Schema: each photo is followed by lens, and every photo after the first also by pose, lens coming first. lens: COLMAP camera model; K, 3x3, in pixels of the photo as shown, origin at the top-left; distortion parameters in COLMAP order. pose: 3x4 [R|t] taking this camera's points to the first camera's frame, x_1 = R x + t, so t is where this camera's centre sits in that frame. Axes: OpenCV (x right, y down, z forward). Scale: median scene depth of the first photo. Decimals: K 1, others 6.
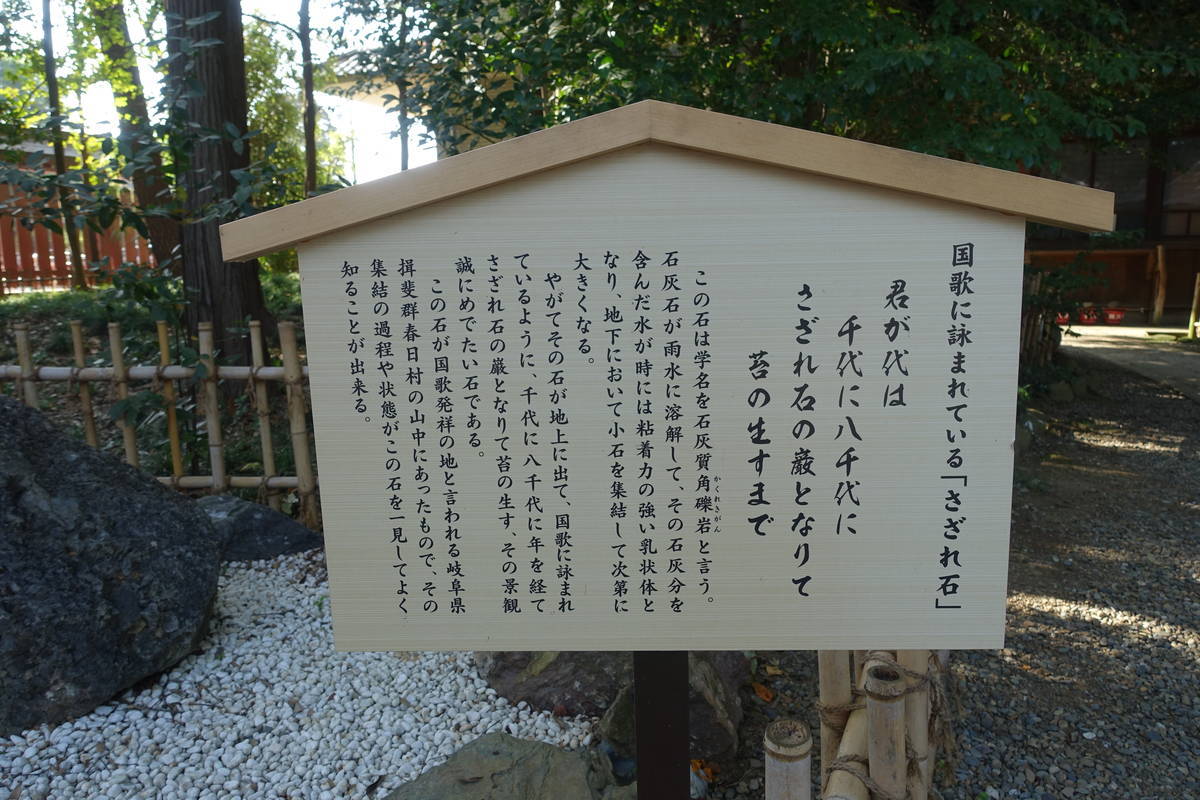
lens RADIAL K [[844.4, 0, 598.5], [0, 844.4, 395.7], [0, 0, 1]] dist [-0.009001, 0.000768]
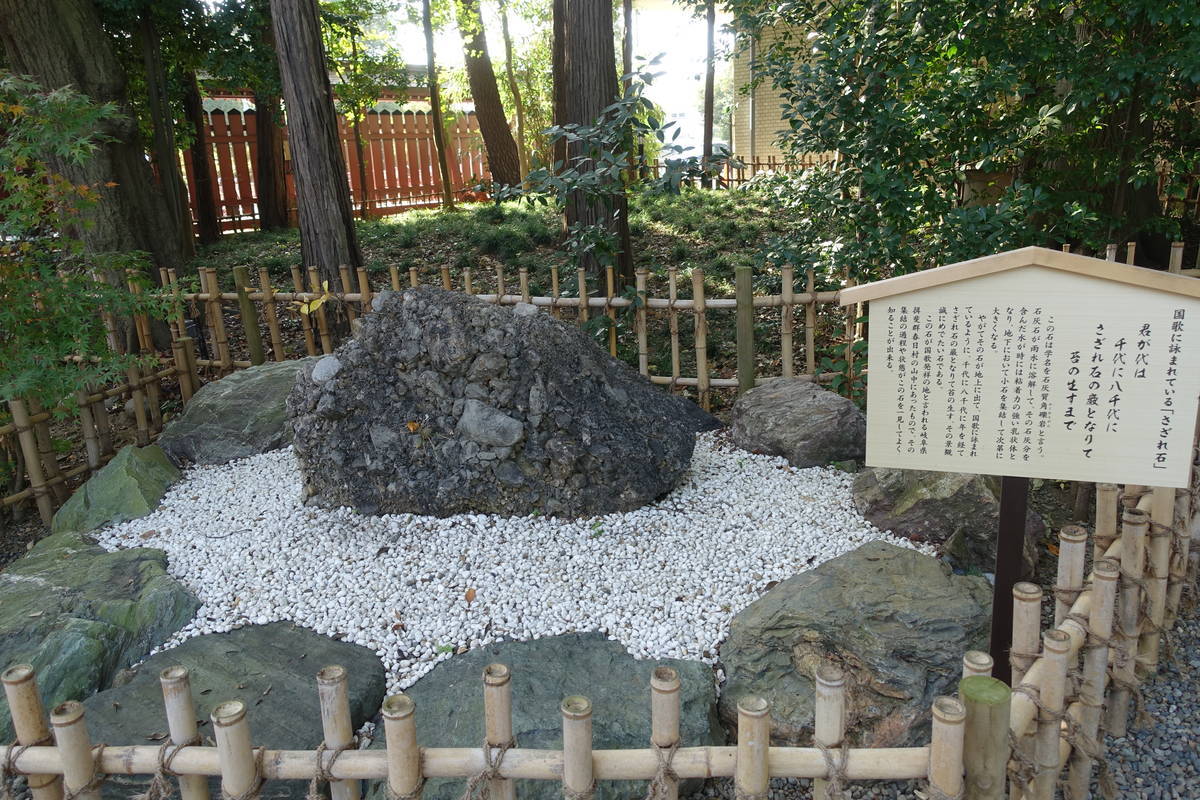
lens RADIAL K [[844.4, 0, 598.5], [0, 844.4, 395.7], [0, 0, 1]] dist [-0.009001, 0.000768]
pose [[0.950760, 0.057897, -0.304471, -0.332328], [-0.021059, 0.992194, 0.122912, -0.180546], [0.309211, -0.110448, 0.944558, -1.544184]]
